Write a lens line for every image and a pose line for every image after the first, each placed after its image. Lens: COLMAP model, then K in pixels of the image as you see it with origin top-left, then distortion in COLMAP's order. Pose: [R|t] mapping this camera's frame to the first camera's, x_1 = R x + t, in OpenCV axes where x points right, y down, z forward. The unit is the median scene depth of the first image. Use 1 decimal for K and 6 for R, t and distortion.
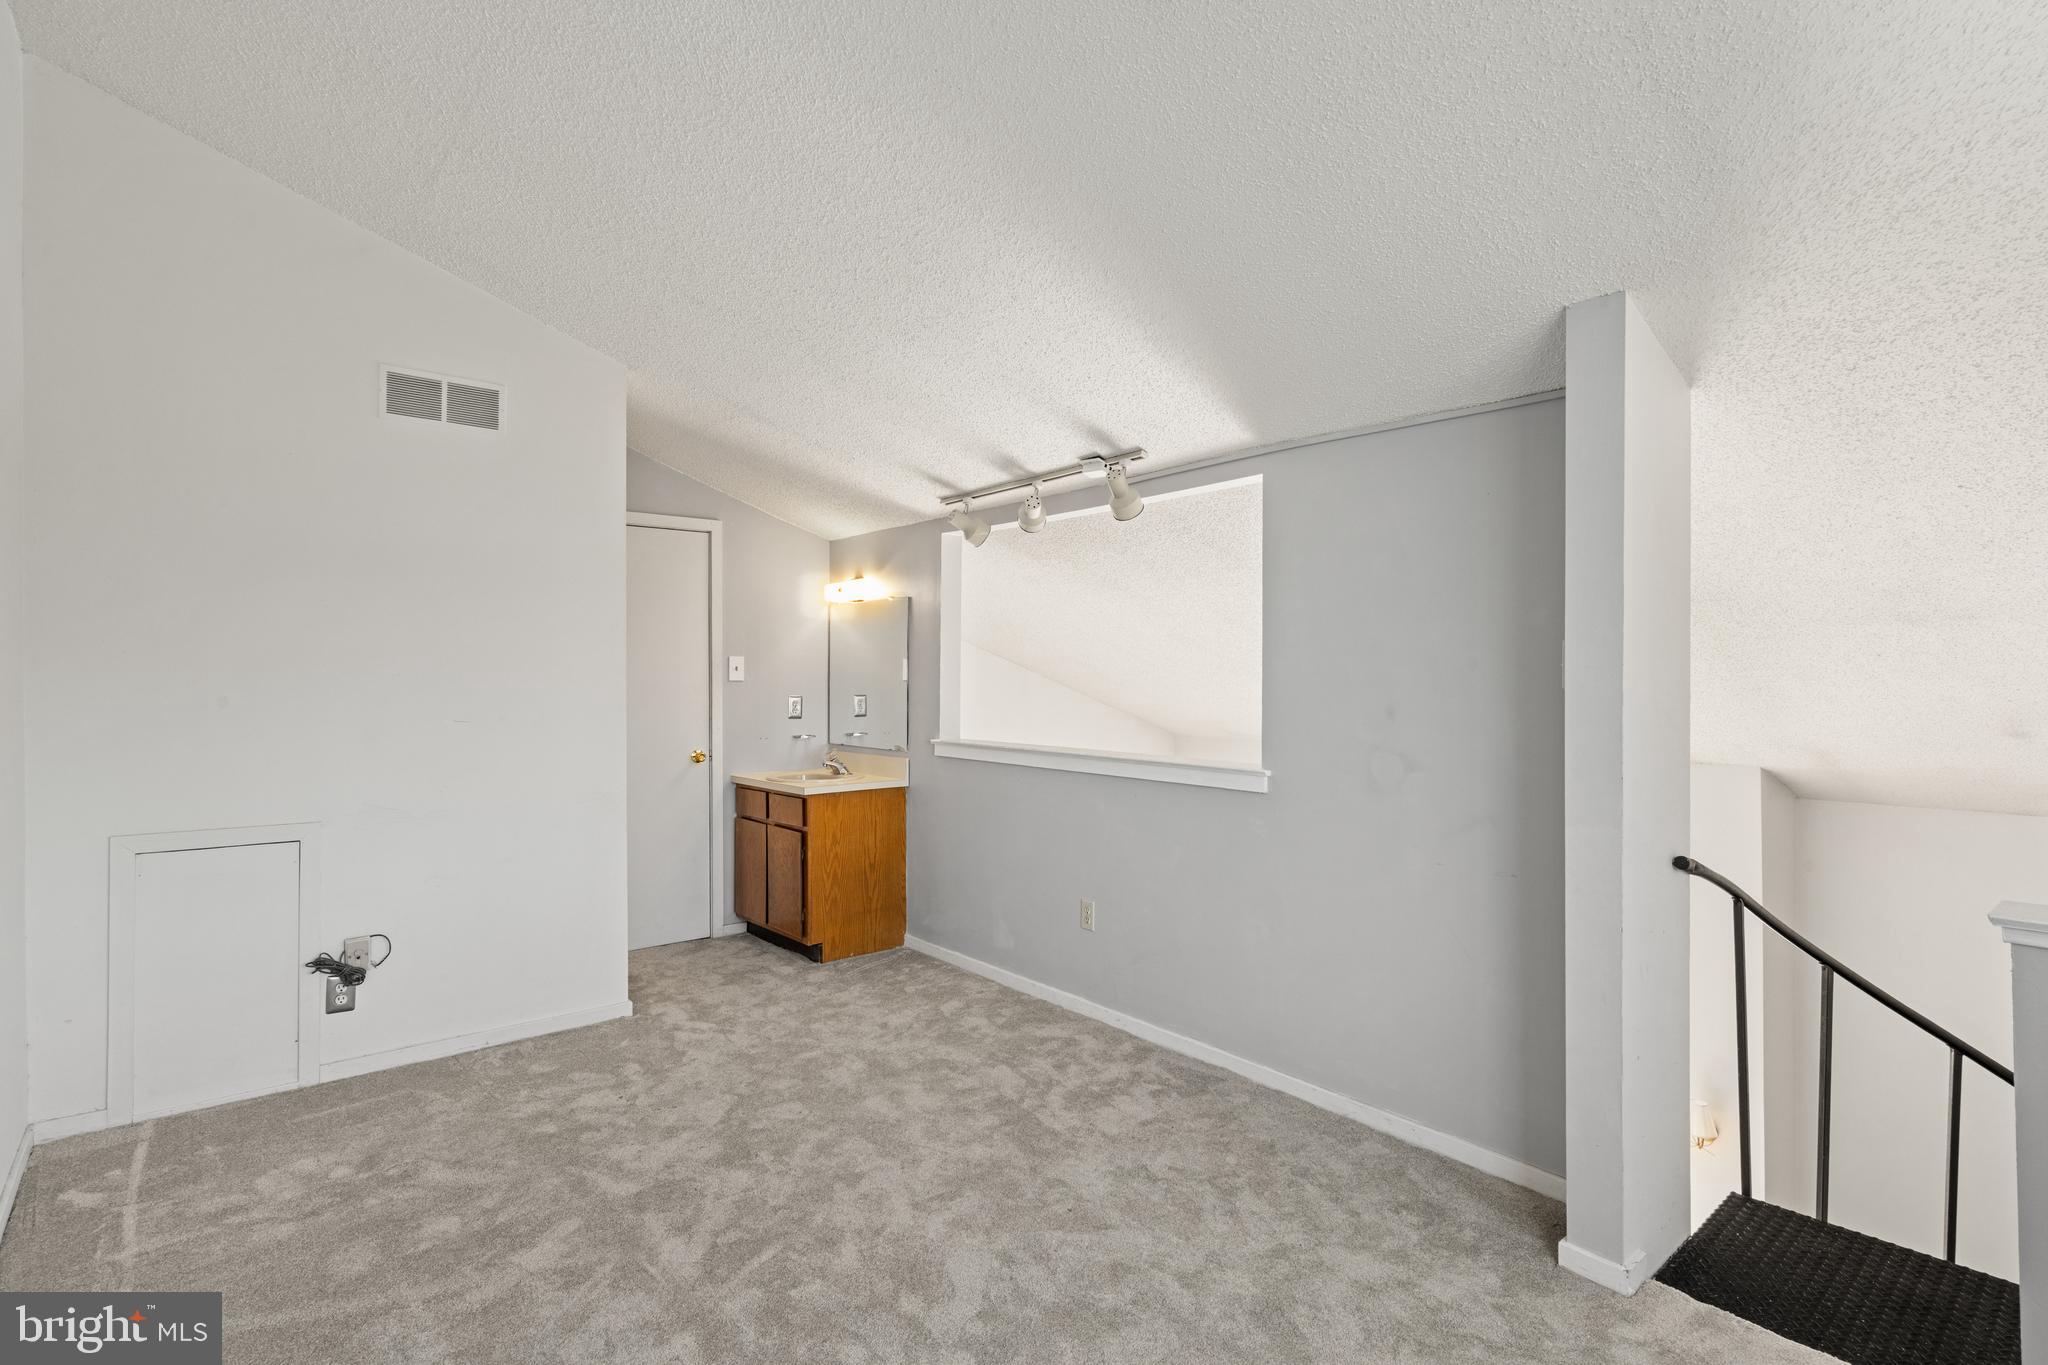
lens RADIAL K [[987.4, 0, 1038.2], [0, 987.4, 672.4], [0, 0, 1]] dist [-0.004603, 0.002225]
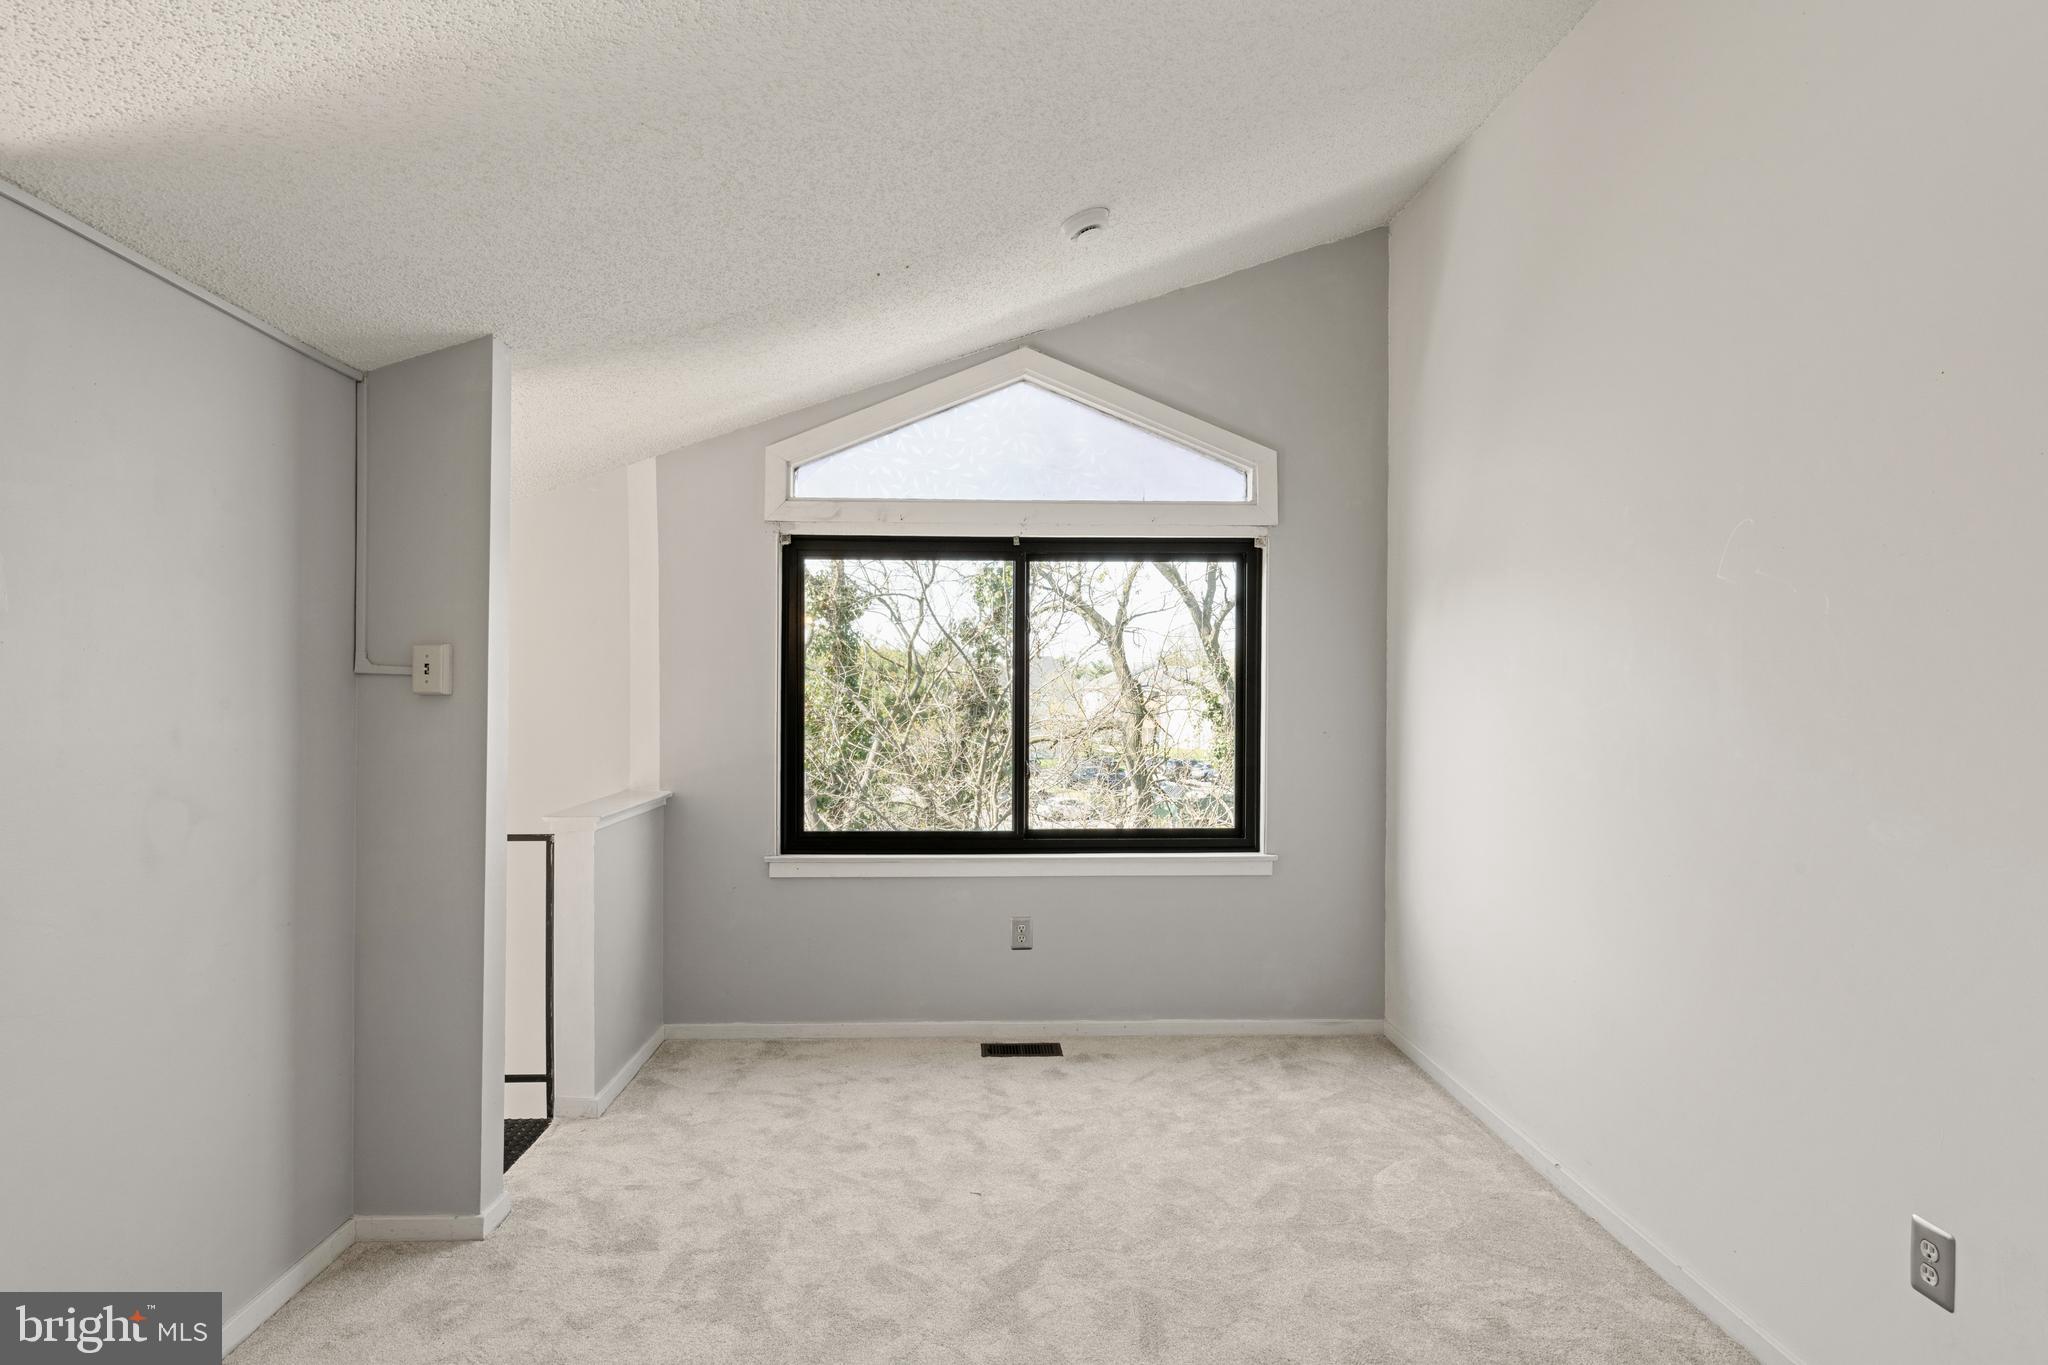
lens RADIAL K [[1102.0, 0, 1012.2], [0, 1102.0, 688.2], [0, 0, 1]] dist [-0.004064, 0.006402]
pose [[-0.770652, -0.010657, 0.637167, -0.426751], [-0.016357, 0.999862, -0.003060, 0.003425], [-0.637047, -0.012780, -0.770719, 1.017074]]
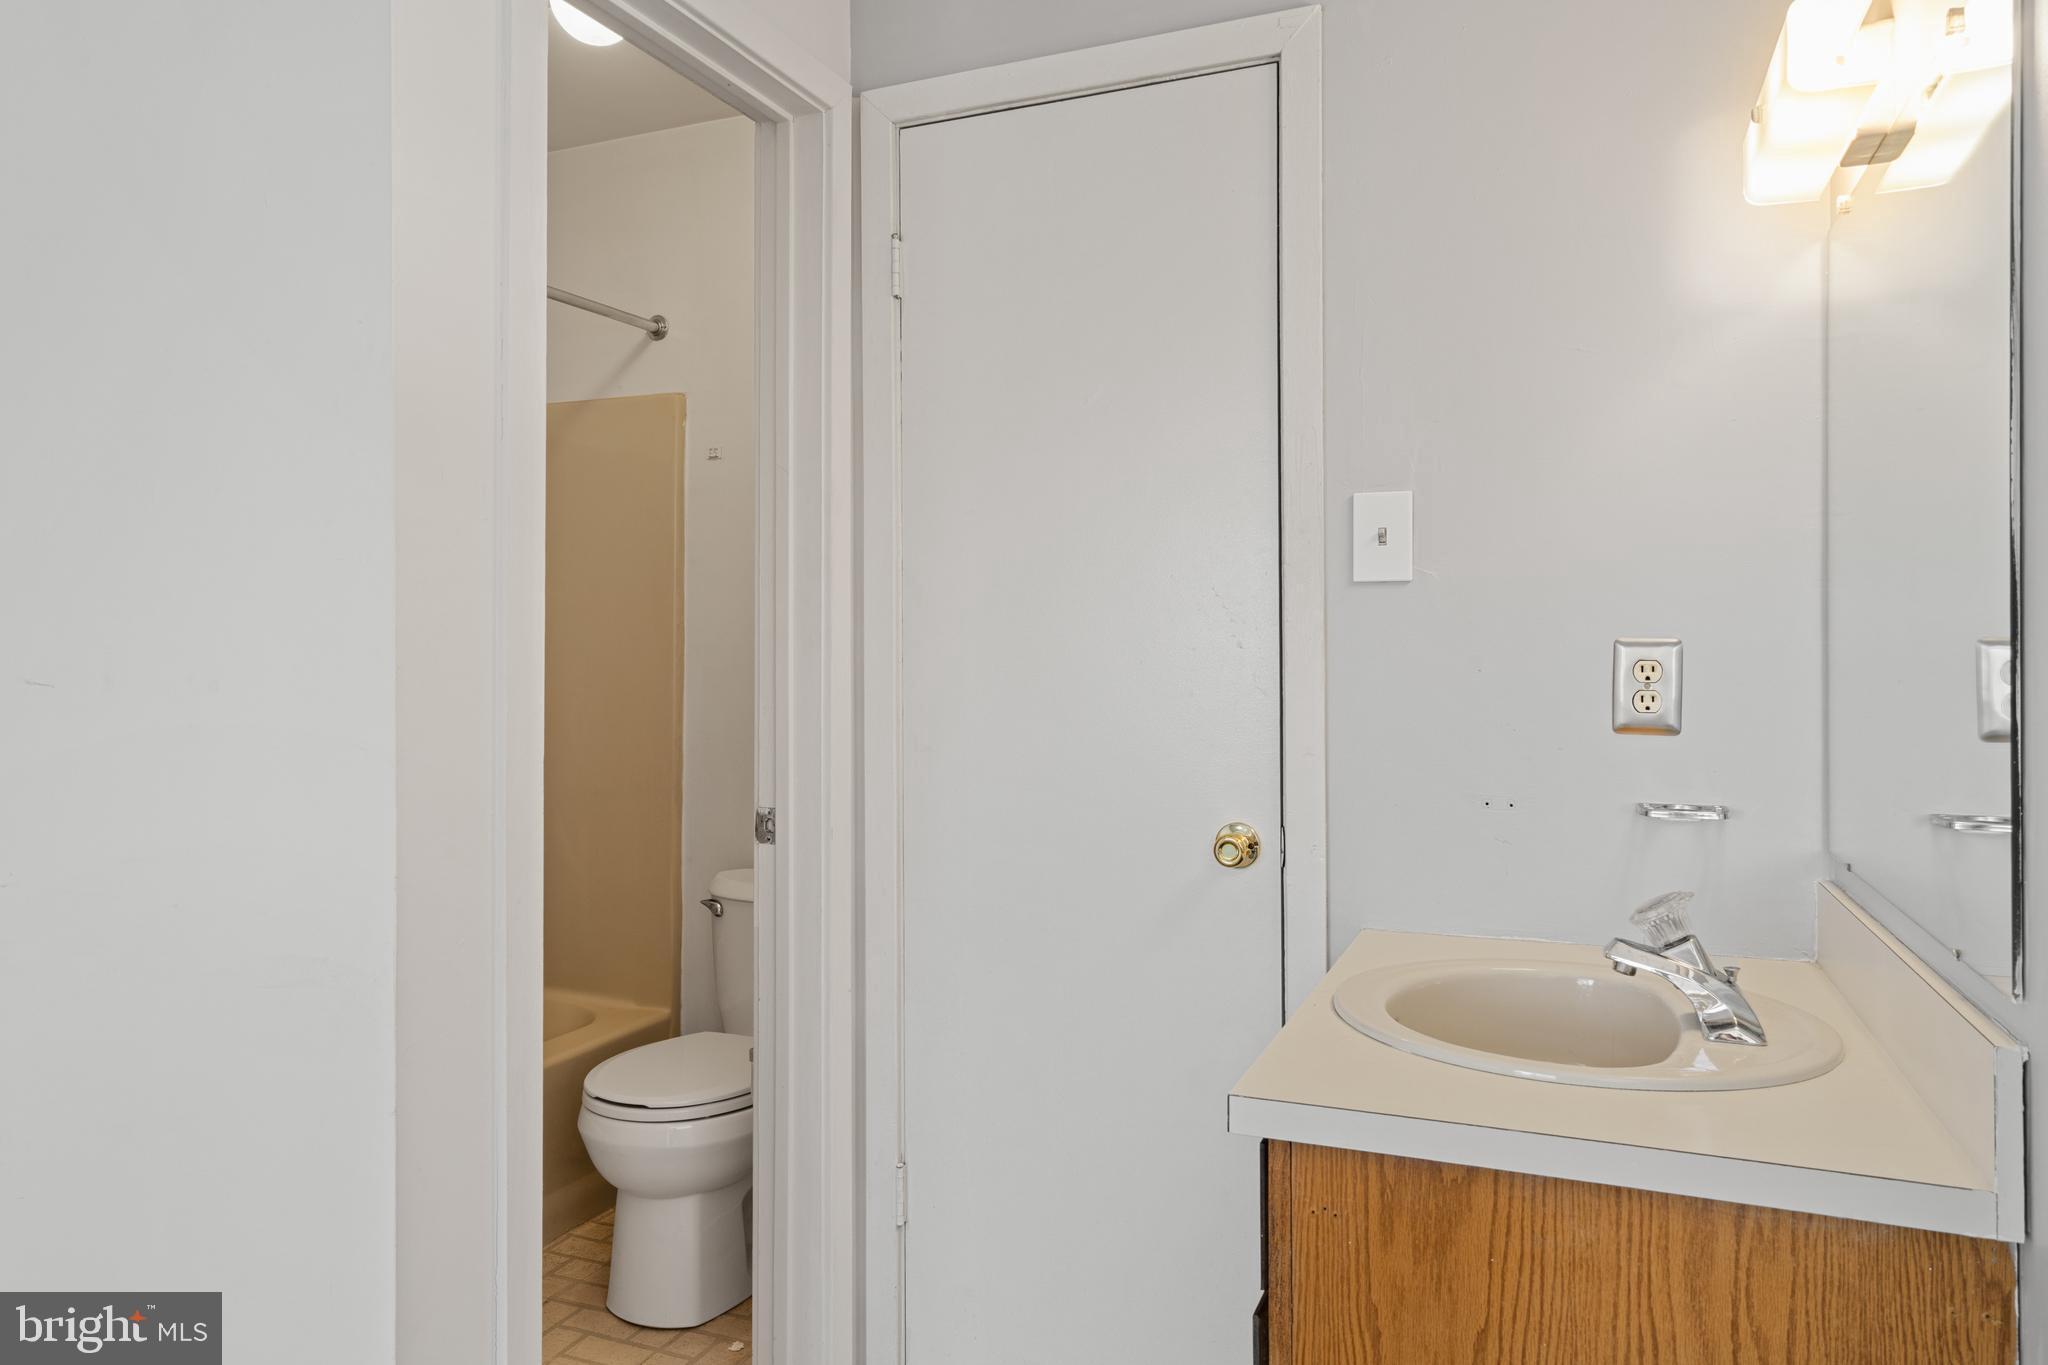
lens RADIAL K [[1358.6, 0, 1024.5], [0, 1358.6, 645.6], [0, 0, 1]] dist [0.011680, 0.000846]
pose [[0.449945, -0.004307, -0.893046, -0.025294], [0.003971, 0.999988, -0.002822, 0.039208], [0.893047, -0.002277, 0.449957, 1.096154]]
